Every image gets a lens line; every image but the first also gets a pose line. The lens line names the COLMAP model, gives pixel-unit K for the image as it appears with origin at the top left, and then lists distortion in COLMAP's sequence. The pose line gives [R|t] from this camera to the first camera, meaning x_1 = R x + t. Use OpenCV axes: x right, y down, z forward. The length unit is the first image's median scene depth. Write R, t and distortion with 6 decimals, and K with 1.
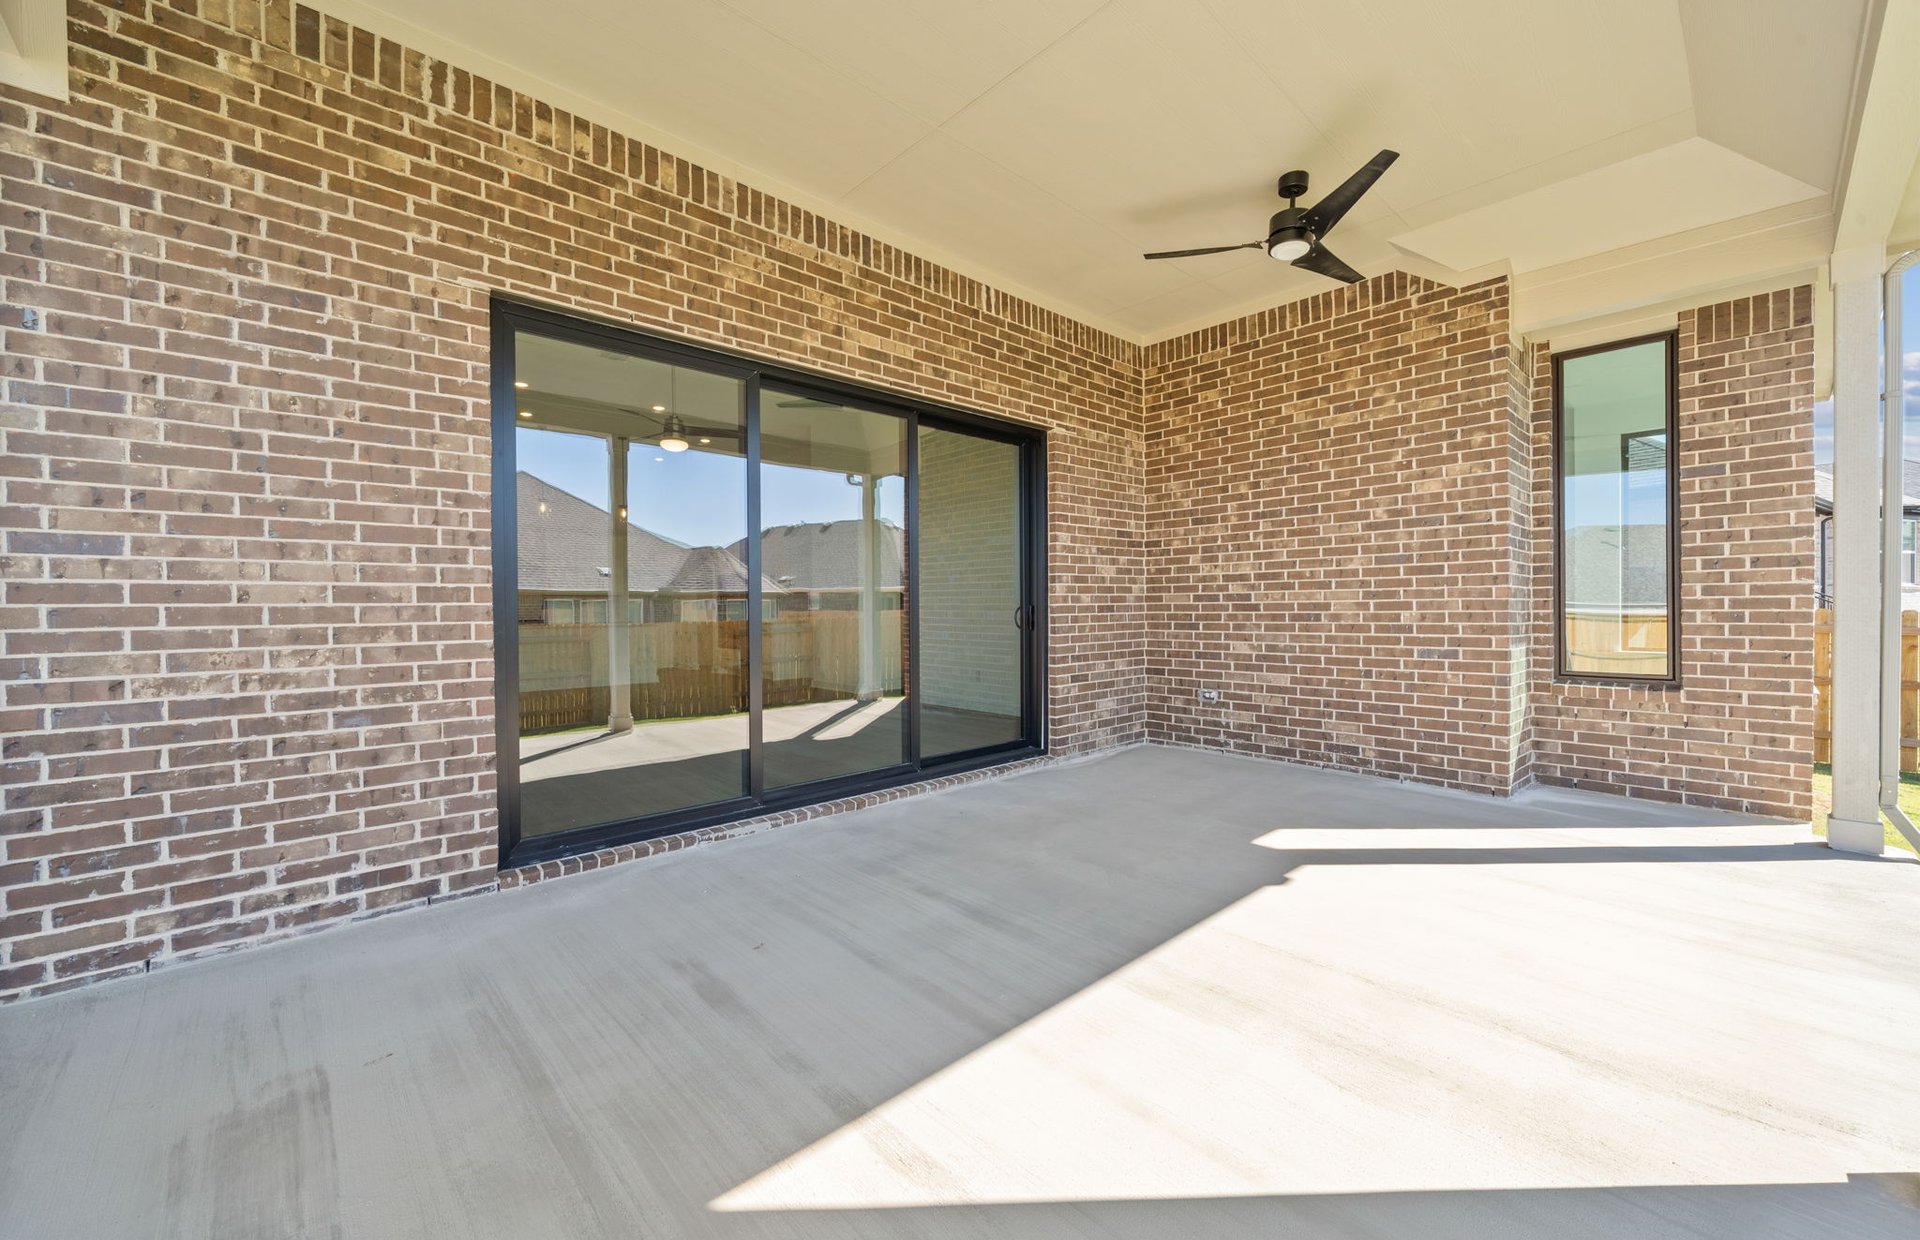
lens RADIAL K [[738.2, 0, 963.2], [0, 738.2, 613.7], [0, 0, 1]] dist [-0.000842, -0.000262]
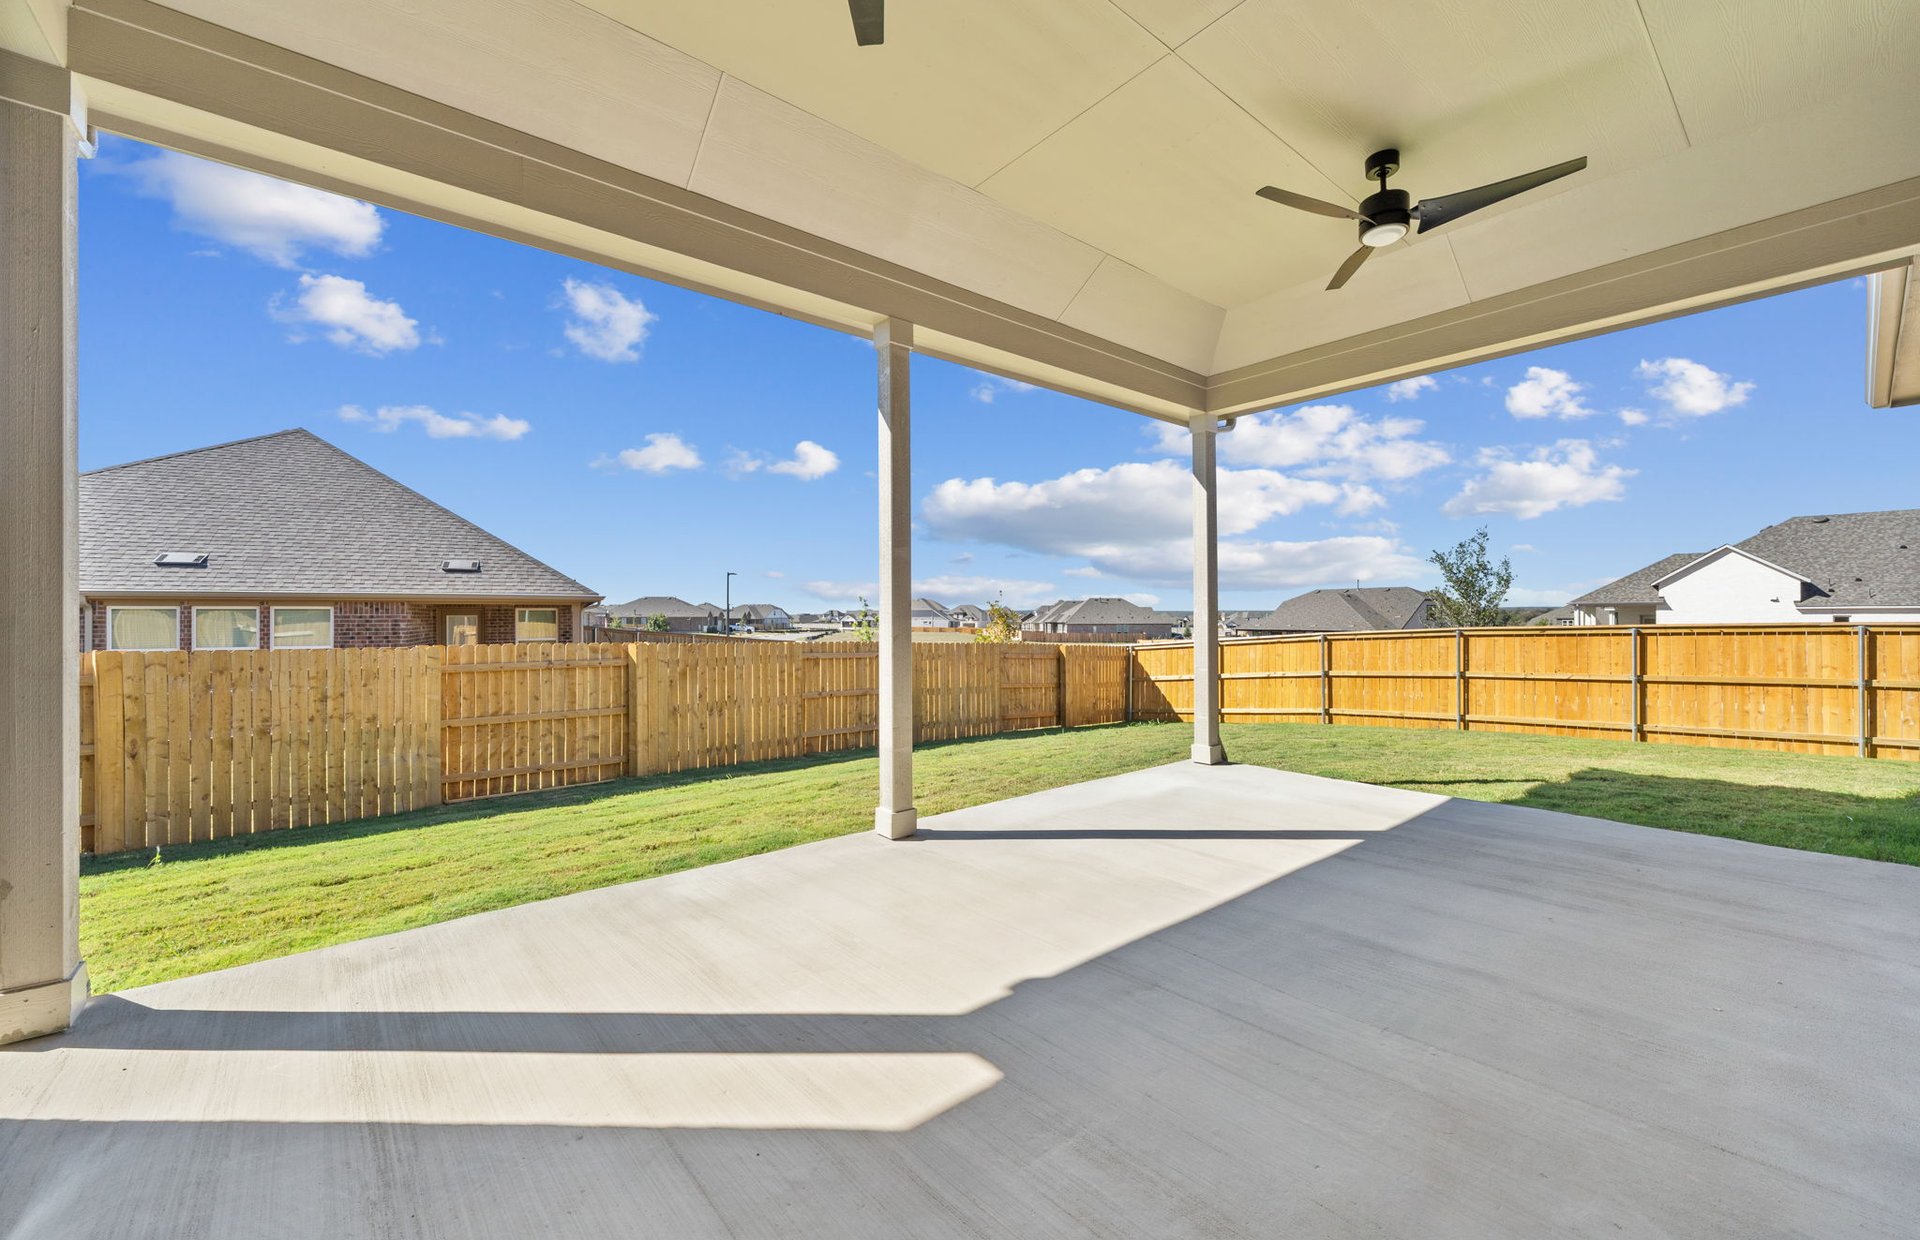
lens RADIAL K [[733.9, 0, 960.0], [0, 733.9, 620.0], [0, 0, 1]] dist [0.007489, -0.000012]
pose [[-0.998207, 0.013167, 0.058386, 0.331235], [0.013956, 0.999817, 0.013118, -0.020869], [-0.058202, 0.013909, -0.998208, 1.308089]]
